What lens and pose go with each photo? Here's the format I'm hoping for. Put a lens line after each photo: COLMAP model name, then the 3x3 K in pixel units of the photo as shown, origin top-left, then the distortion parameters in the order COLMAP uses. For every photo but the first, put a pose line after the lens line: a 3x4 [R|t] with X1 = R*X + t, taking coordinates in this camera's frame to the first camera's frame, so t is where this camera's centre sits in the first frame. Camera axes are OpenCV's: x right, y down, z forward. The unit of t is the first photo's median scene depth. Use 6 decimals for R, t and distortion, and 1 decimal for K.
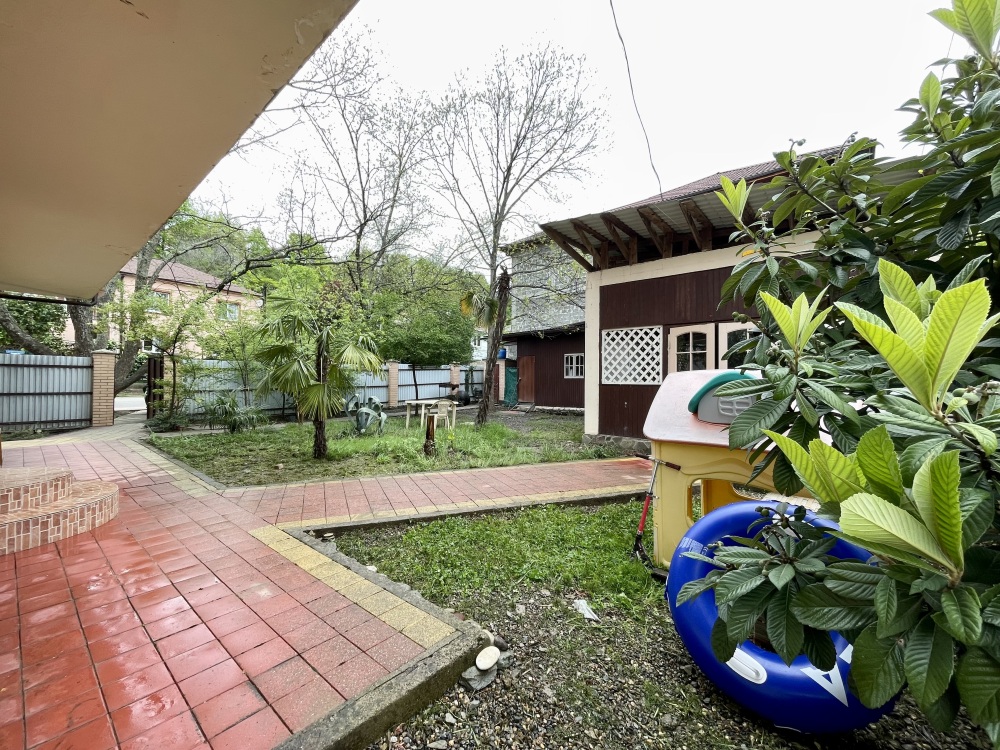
lens RADIAL K [[399.9, 0, 503.9], [0, 399.9, 375.3], [0, 0, 1]] dist [-0.000133, -0.000327]
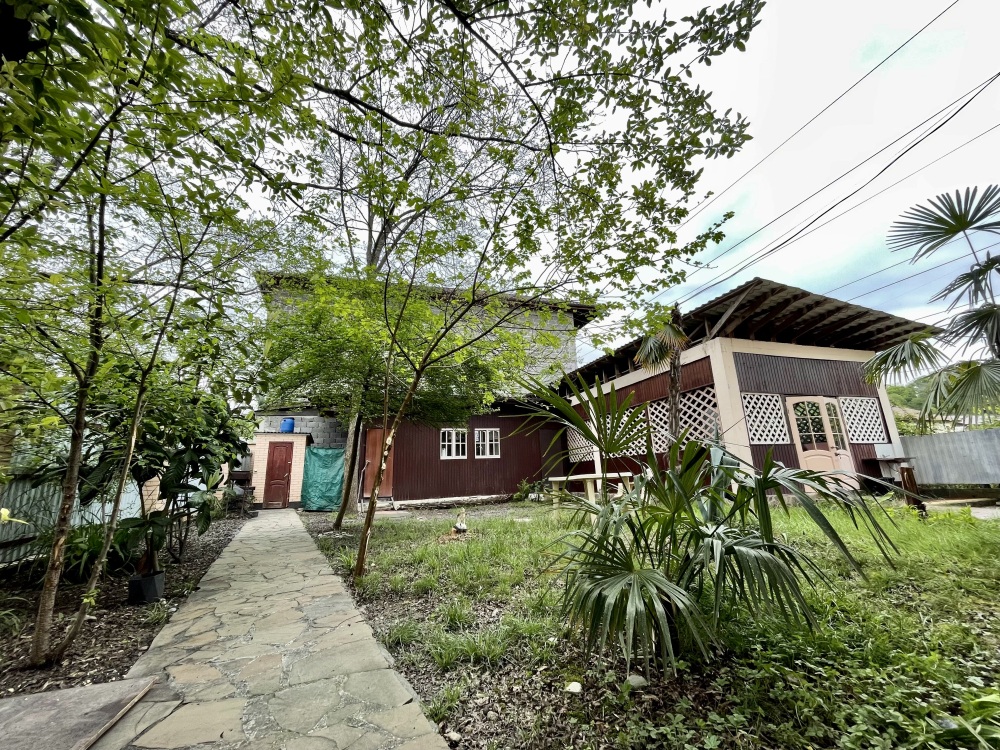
lens RADIAL K [[399.9, 0, 501.3], [0, 399.9, 376.0], [0, 0, 1]] dist [-0.000133, -0.000327]
pose [[0.540113, 0.174406, 0.823323, -0.978077], [0.030603, 0.973574, -0.226310, 0.062685], [-0.841036, 0.147430, 0.520503, 0.989903]]
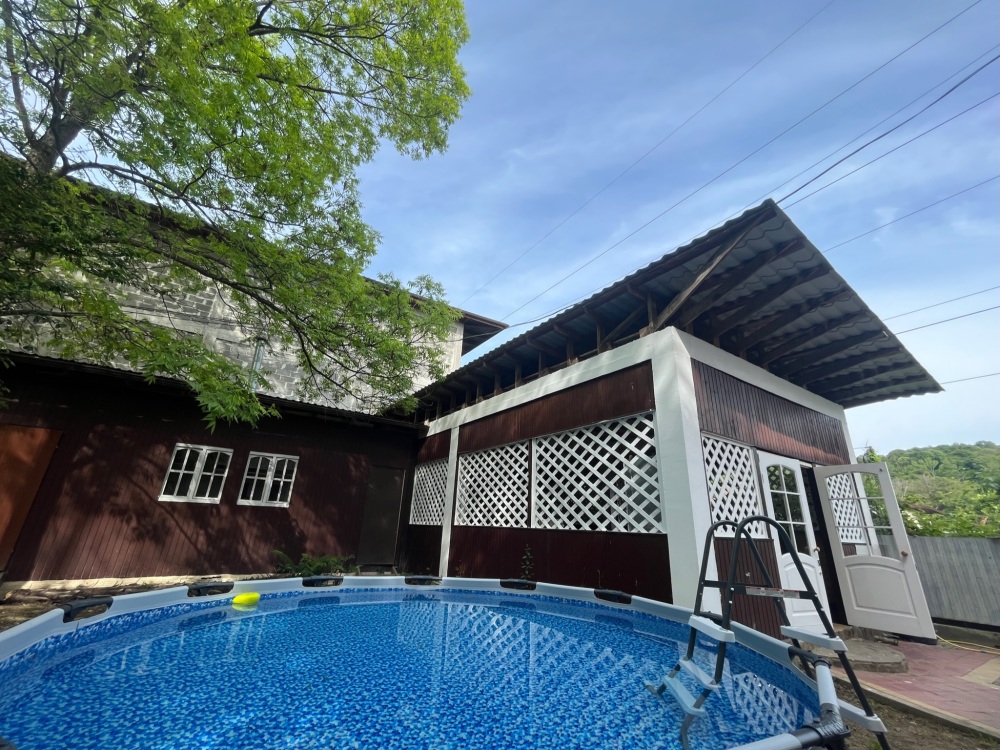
lens RADIAL K [[398.7, 0, 503.4], [0, 398.7, 374.4], [0, 0, 1]] dist [0.003390, -0.000041]
pose [[0.283530, 0.336495, 0.897988, -0.363629], [-0.052383, 0.940452, -0.335867, 0.011011], [-0.957532, 0.048189, 0.284273, 1.116595]]
